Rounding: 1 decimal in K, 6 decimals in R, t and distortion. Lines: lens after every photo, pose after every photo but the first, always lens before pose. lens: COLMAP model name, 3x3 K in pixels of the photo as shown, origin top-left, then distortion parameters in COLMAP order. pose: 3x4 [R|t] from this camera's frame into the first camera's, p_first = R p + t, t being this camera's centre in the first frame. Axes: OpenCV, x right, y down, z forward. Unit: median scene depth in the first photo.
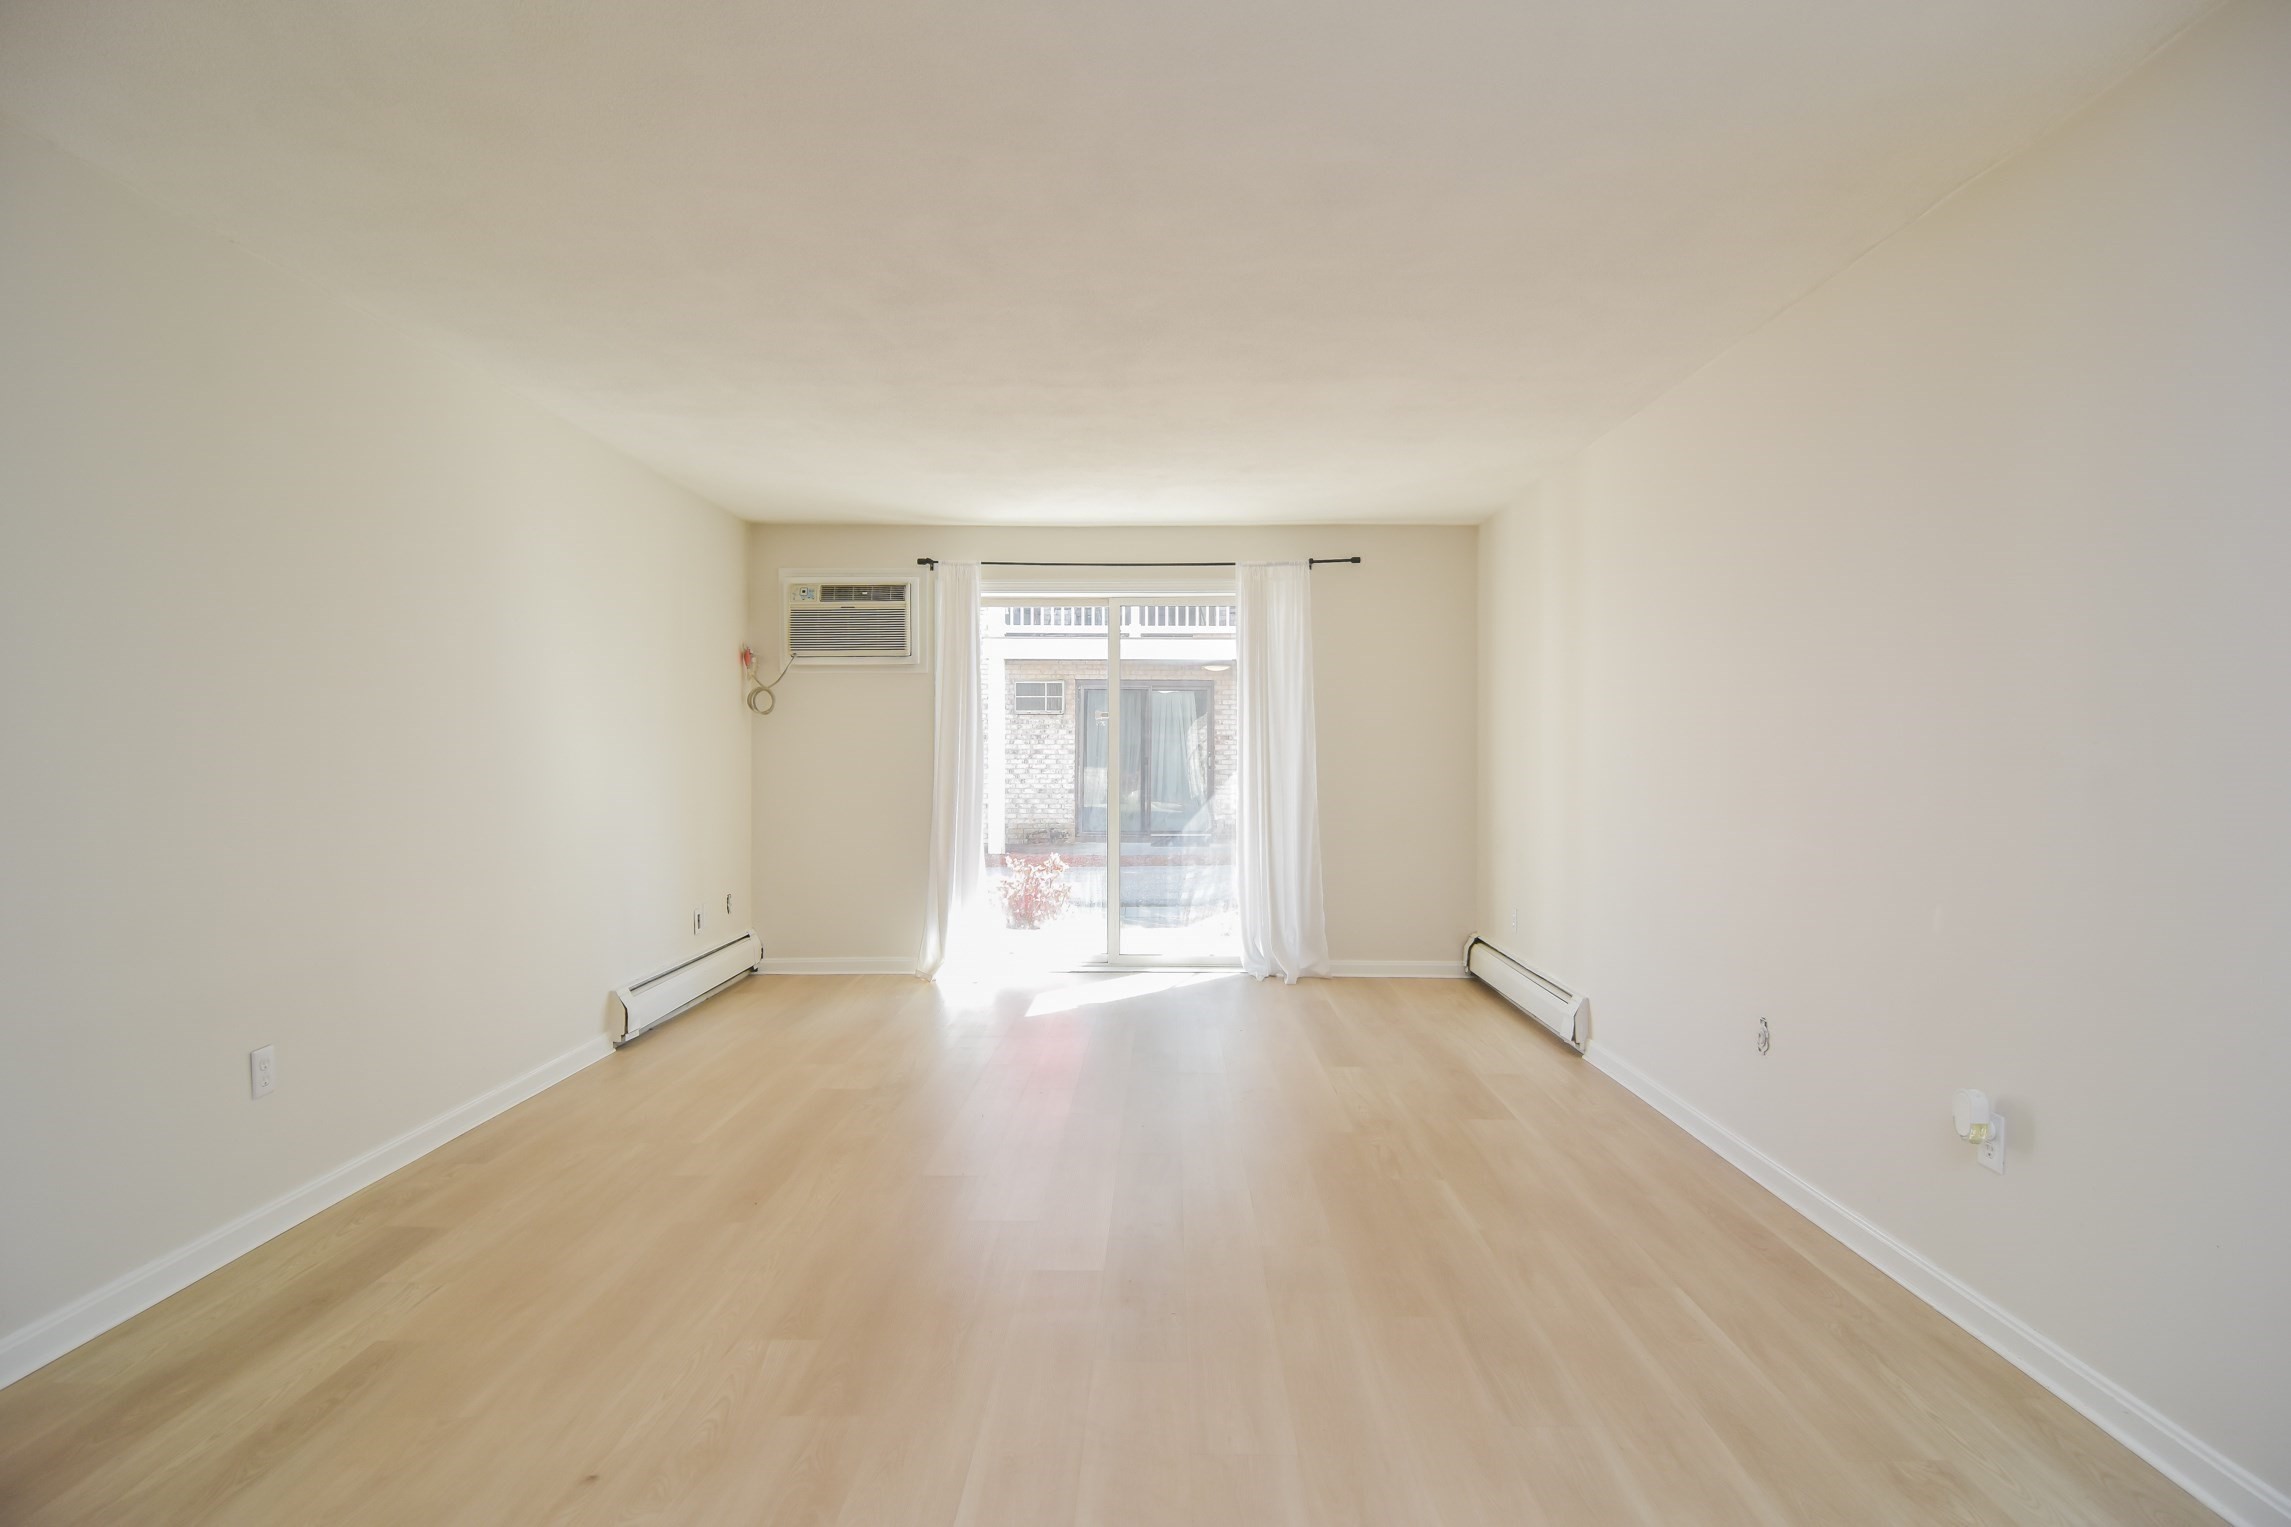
lens RADIAL K [[1225.0, 0, 1151.2], [0, 1225.0, 758.3], [0, 0, 1]] dist [-0.006527, -0.011362]
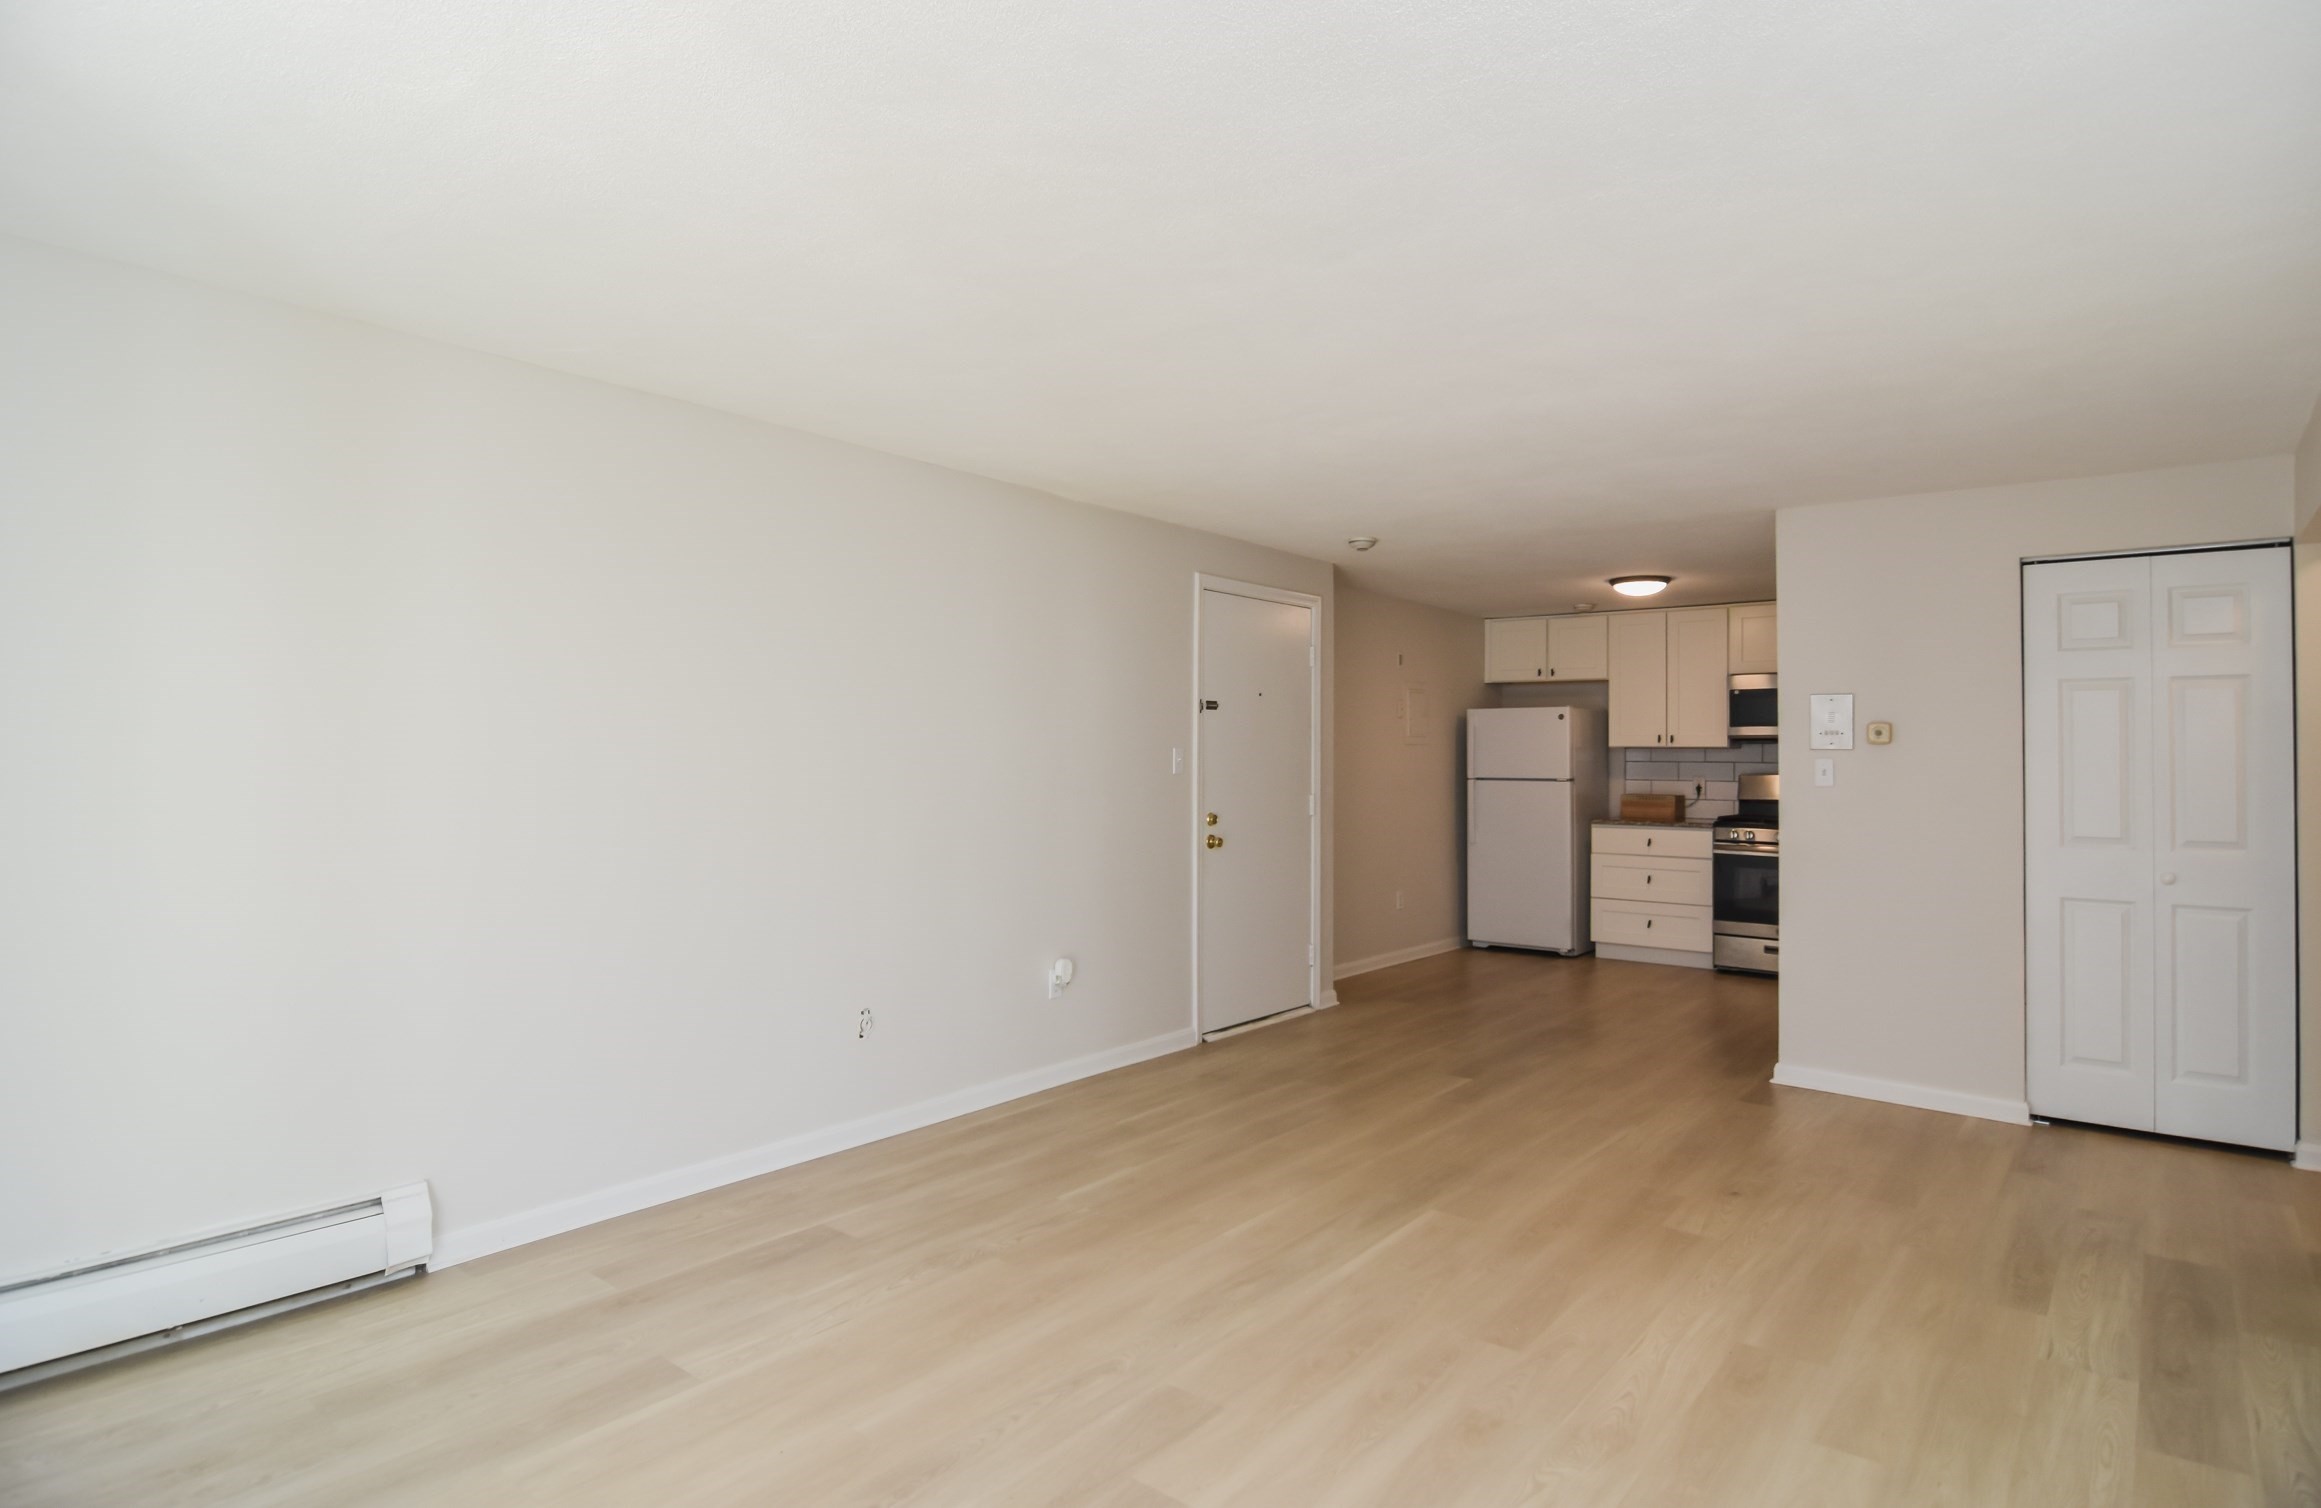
lens RADIAL K [[1241.6, 0, 1162.7], [0, 1241.6, 727.9], [0, 0, 1]] dist [-0.004358, -0.011795]
pose [[-0.786008, 0.005734, 0.618190, -0.261881], [-0.005495, 0.999853, -0.016261, -0.026771], [-0.618192, -0.016178, -0.785861, 0.924312]]
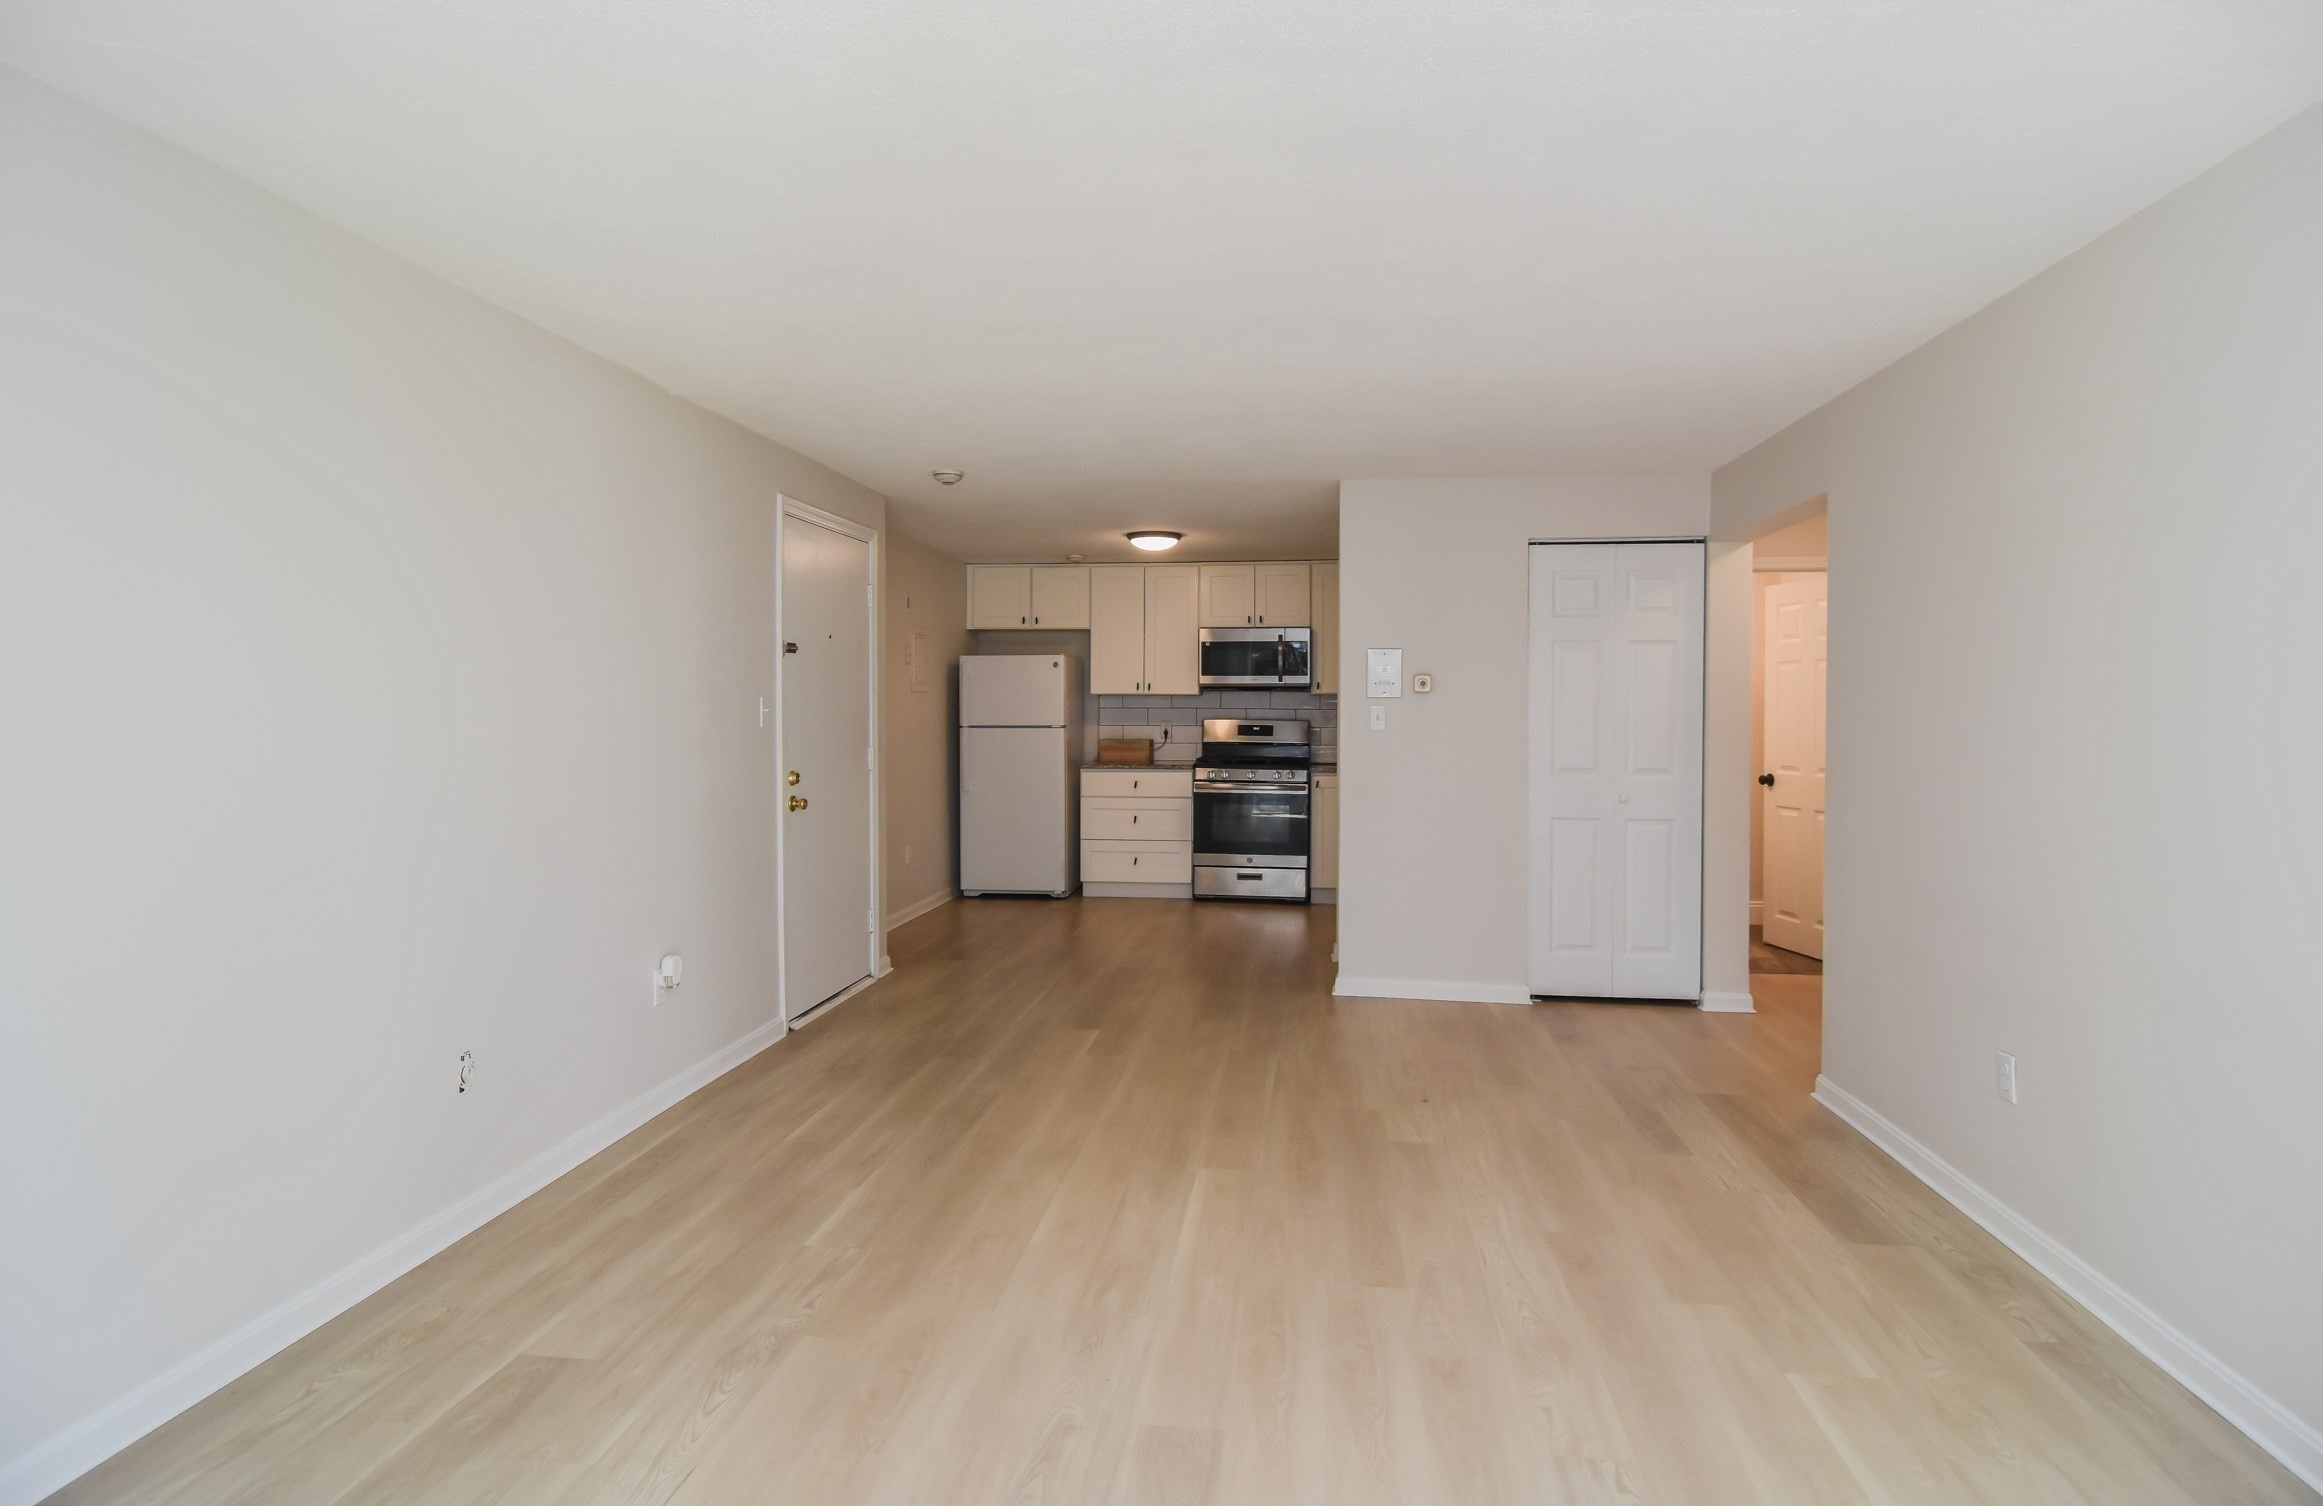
lens RADIAL K [[1242.6, 0, 1163.7], [0, 1242.6, 726.9], [0, 0, 1]] dist [-0.004358, -0.011795]
pose [[-0.993587, -0.006900, 0.112860, -0.060494], [-0.004227, 0.999705, 0.023911, -0.027794], [-0.112991, 0.023281, -0.993323, 0.949357]]
